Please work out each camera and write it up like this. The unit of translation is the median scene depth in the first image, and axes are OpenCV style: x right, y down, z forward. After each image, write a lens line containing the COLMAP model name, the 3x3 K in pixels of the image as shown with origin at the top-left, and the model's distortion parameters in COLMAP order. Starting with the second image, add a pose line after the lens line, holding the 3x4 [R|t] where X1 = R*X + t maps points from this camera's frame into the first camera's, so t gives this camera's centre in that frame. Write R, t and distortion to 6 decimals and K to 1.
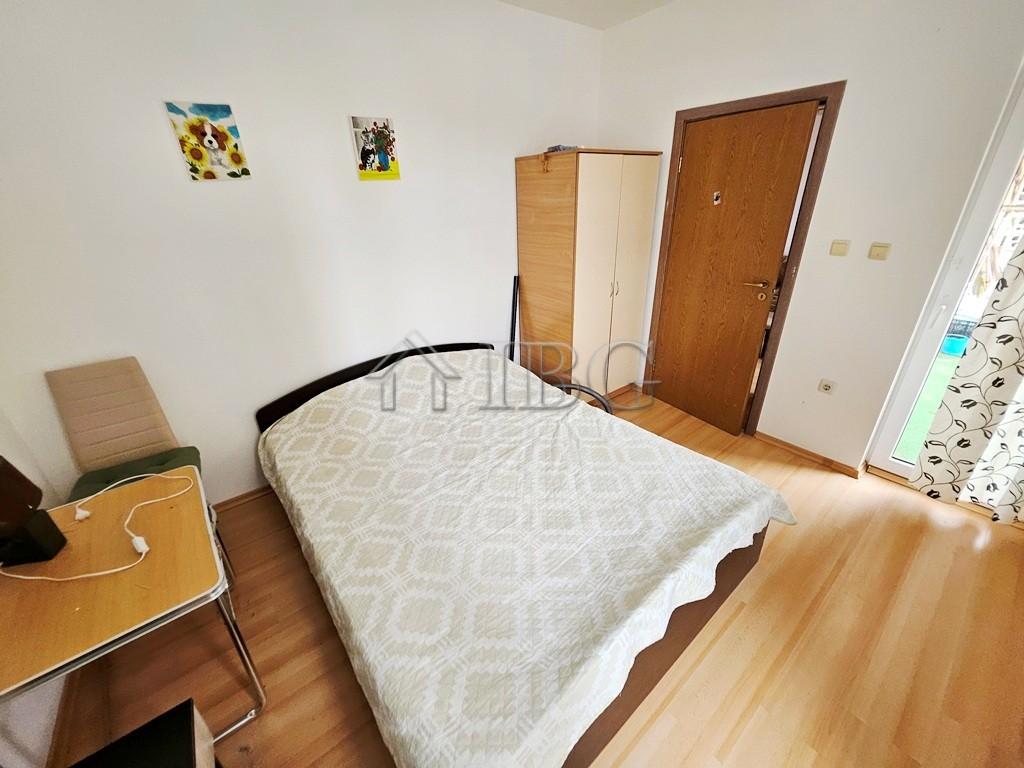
lens RADIAL K [[401.7, 0, 507.6], [0, 401.7, 377.9], [0, 0, 1]] dist [-0.008977, -0.000023]
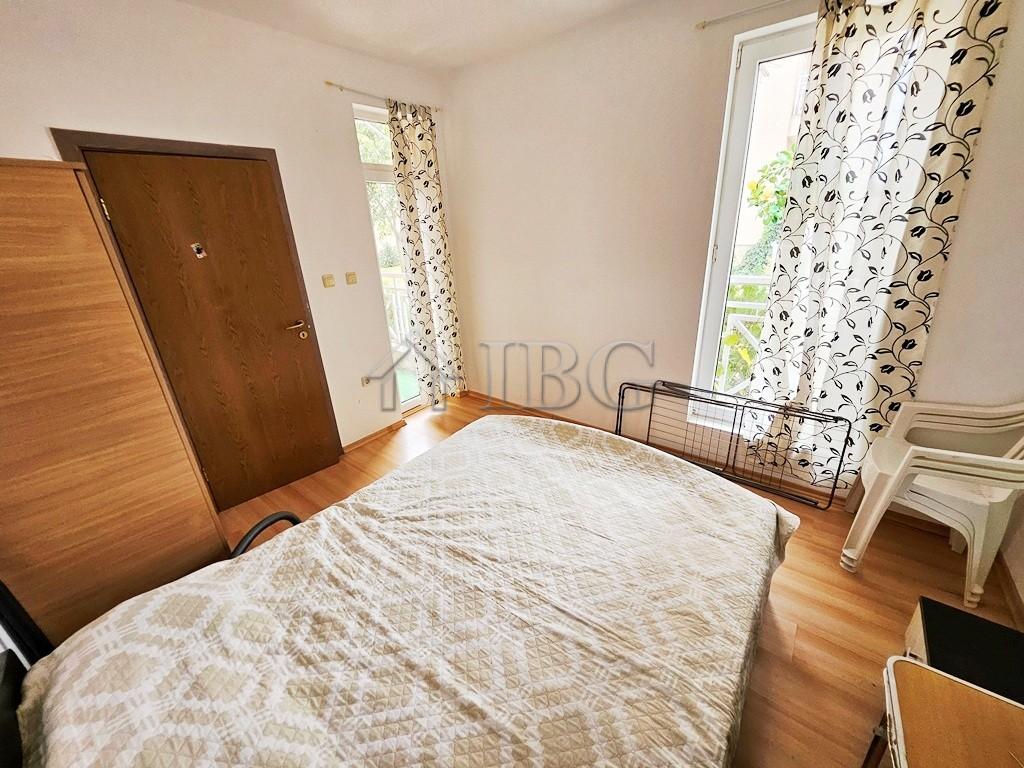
lens RADIAL K [[401.7, 0, 507.6], [0, 401.7, 377.9], [0, 0, 1]] dist [-0.008977, -0.000023]
pose [[-0.235586, -0.305162, 0.922700, -0.610043], [0.451185, 0.806565, 0.381950, -0.328332], [-0.860774, 0.506290, -0.052331, 0.783352]]
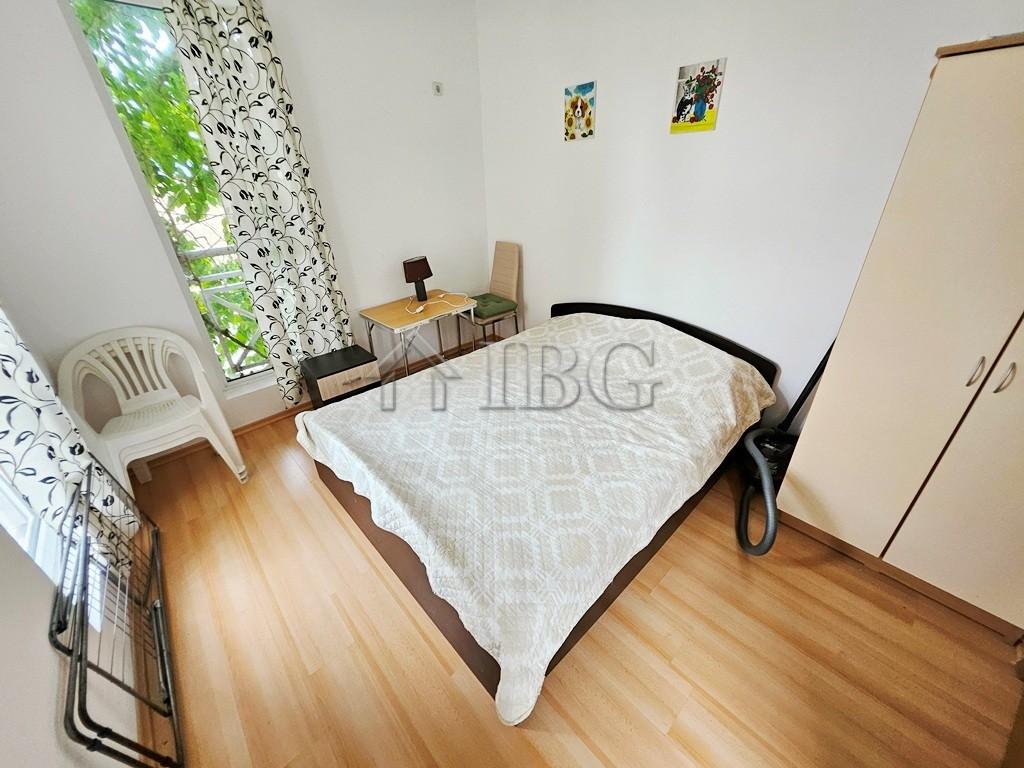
lens RADIAL K [[401.7, 0, 507.6], [0, 401.7, 377.9], [0, 0, 1]] dist [-0.008977, -0.000023]
pose [[0.080993, 0.497924, -0.863430, 0.848671], [-0.381758, 0.815713, 0.434595, -0.296319], [0.920707, 0.294422, 0.256154, 0.591463]]
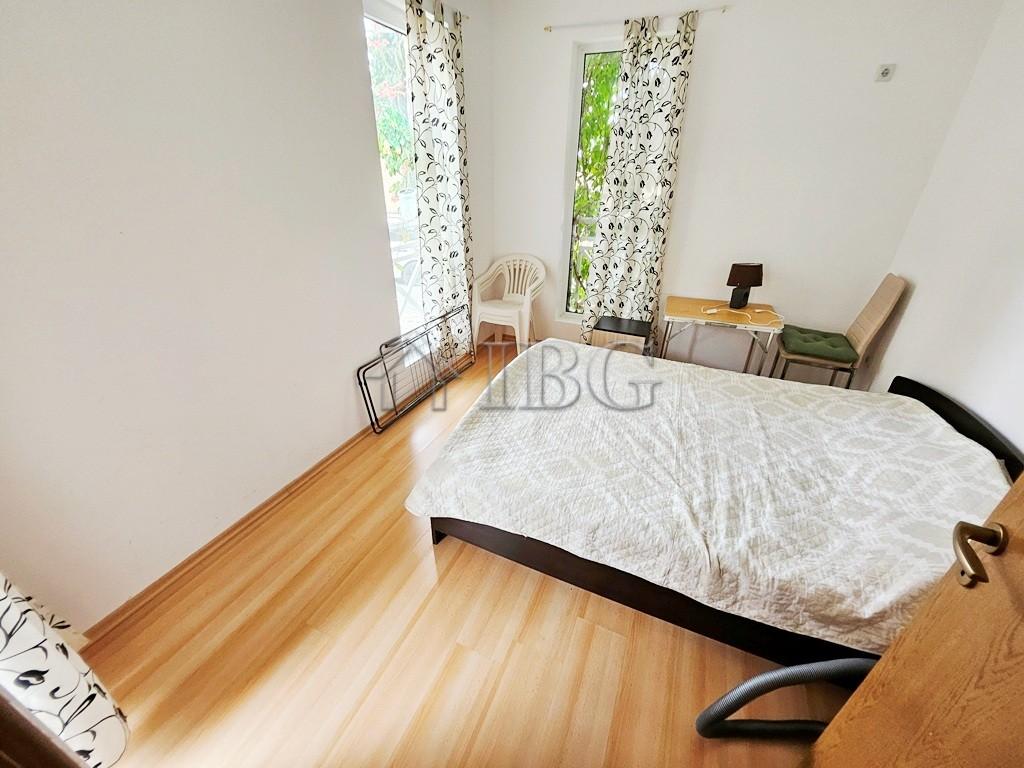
lens RADIAL K [[401.7, 0, 507.6], [0, 401.7, 377.9], [0, 0, 1]] dist [-0.008977, -0.000023]
pose [[-0.884739, 0.239471, -0.399862, 0.705922], [-0.169055, 0.634615, 0.754112, -0.546026], [0.434346, 0.734791, -0.520985, 1.201066]]
